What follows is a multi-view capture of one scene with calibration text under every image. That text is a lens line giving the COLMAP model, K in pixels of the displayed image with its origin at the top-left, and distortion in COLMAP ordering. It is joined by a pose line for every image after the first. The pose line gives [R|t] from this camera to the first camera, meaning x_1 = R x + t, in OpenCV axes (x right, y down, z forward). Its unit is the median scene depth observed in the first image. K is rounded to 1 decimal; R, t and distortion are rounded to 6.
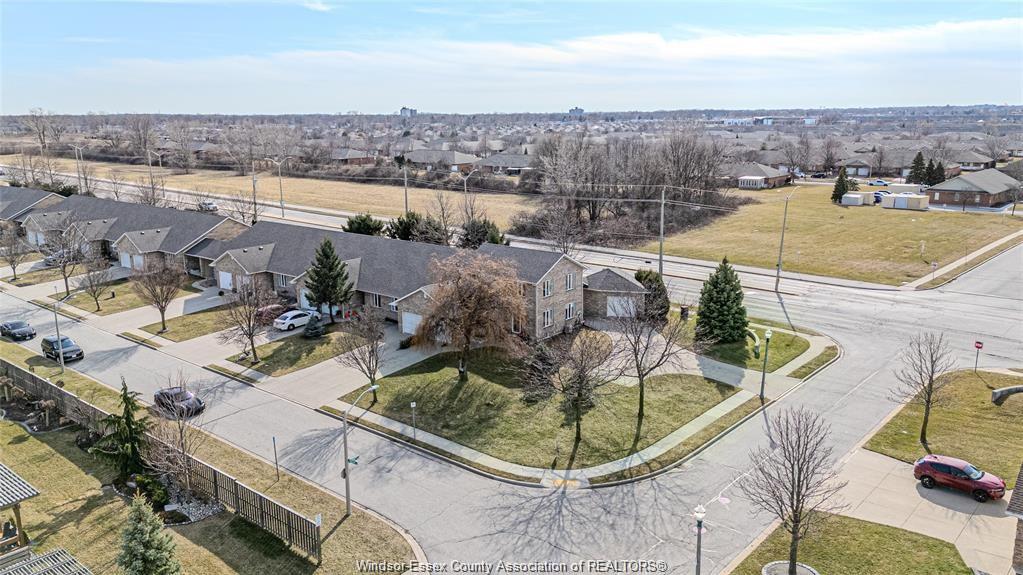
lens RADIAL K [[783.4, 0, 511.5], [0, 783.4, 287.5], [0, 0, 1]] dist [0.032056, -0.002015]
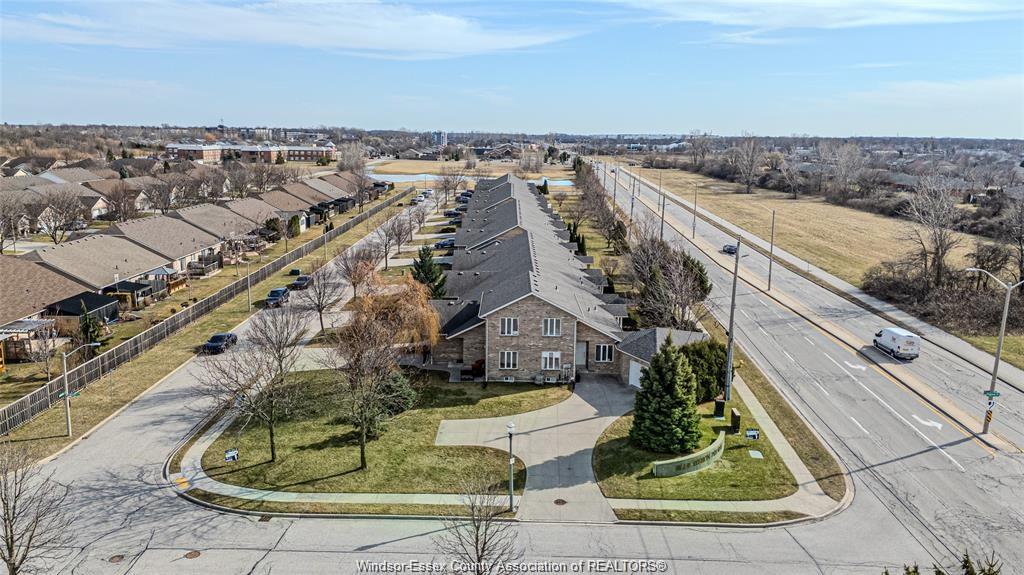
lens RADIAL K [[784.2, 0, 512.0], [0, 784.2, 287.5], [0, 0, 1]] dist [0.032056, -0.002015]
pose [[0.625735, 0.163921, -0.762618, 1.014899], [-0.185612, 0.980878, 0.058538, -0.134451], [0.757630, 0.104922, 0.644195, 0.589629]]
